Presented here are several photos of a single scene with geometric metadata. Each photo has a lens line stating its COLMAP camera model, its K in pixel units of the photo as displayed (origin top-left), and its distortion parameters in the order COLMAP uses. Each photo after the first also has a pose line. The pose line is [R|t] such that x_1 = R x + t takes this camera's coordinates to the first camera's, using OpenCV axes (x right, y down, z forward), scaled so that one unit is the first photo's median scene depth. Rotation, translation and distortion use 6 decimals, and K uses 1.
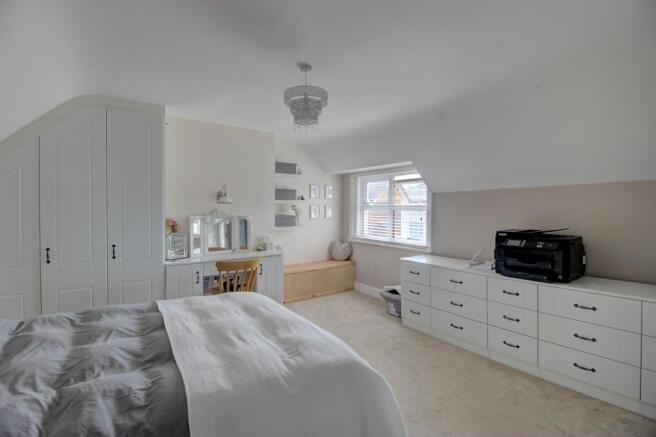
lens RADIAL K [[303.0, 0, 329.1], [0, 303.0, 212.3], [0, 0, 1]] dist [-0.000641, -0.010929]
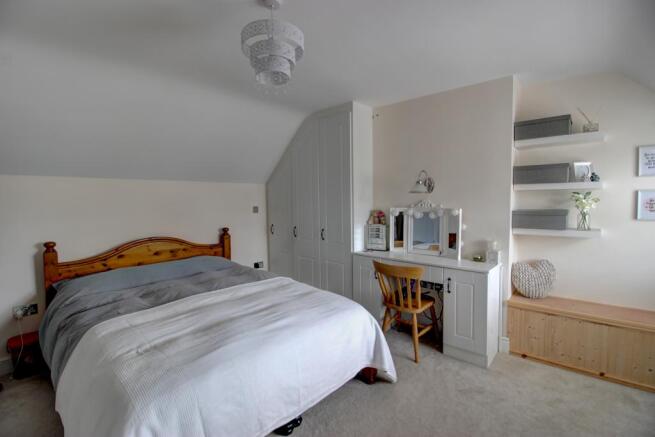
lens RADIAL K [[302.5, 0, 328.6], [0, 302.5, 212.3], [0, 0, 1]] dist [-0.000641, -0.010929]
pose [[0.249911, 0.019413, -0.968074, 0.339342], [-0.017792, 0.999722, 0.015455, 0.014957], [0.968105, 0.013362, 0.250187, 0.508755]]
